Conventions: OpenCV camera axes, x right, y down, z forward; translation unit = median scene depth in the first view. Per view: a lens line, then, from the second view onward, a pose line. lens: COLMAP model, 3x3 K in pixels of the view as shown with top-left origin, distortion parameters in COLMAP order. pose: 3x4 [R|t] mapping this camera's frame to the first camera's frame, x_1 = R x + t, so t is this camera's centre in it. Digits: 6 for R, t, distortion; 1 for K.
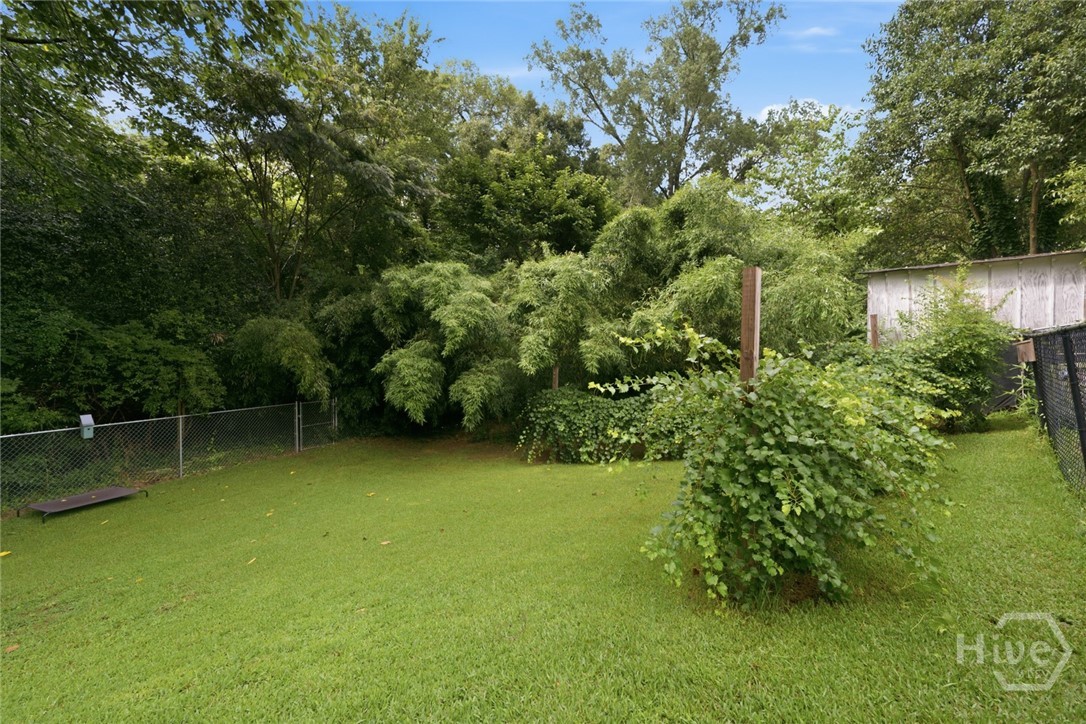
lens RADIAL K [[415.2, 0, 545.2], [0, 415.2, 350.9], [0, 0, 1]] dist [-0.000027, -0.000189]
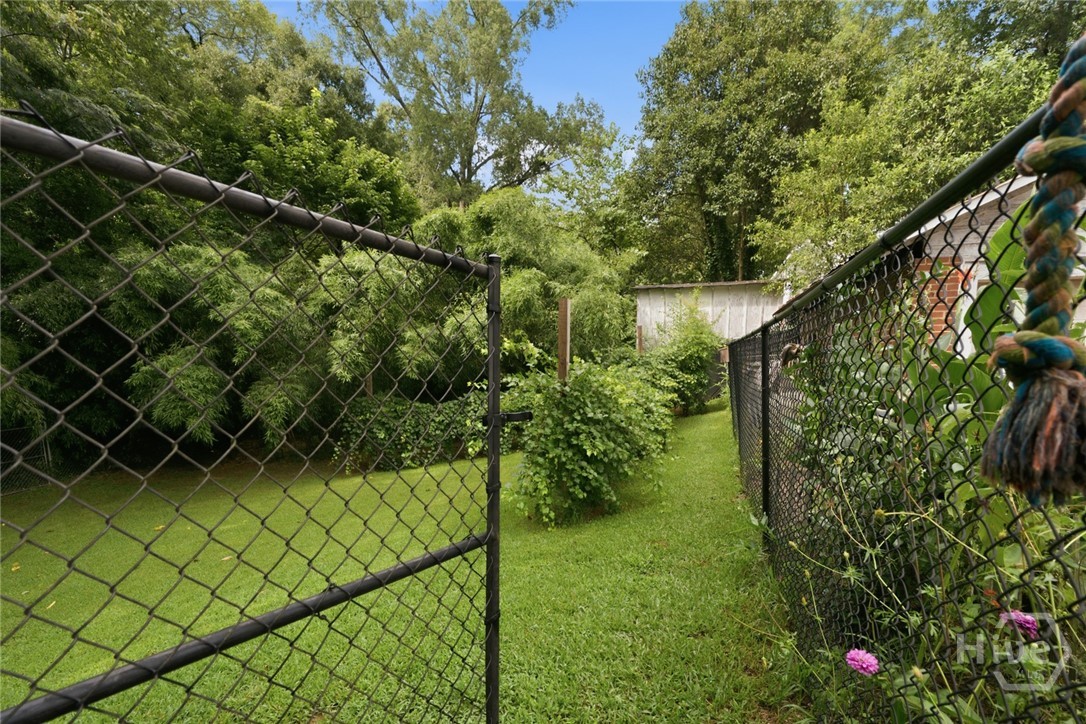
lens RADIAL K [[446.7, 0, 546.9], [0, 446.7, 372.4], [0, 0, 1]] dist [-0.000116, -0.000069]
pose [[0.895972, -0.021179, 0.443606, -0.071271], [0.003585, 0.999175, 0.040464, -0.003757], [-0.444097, -0.034664, 0.895308, -0.103182]]
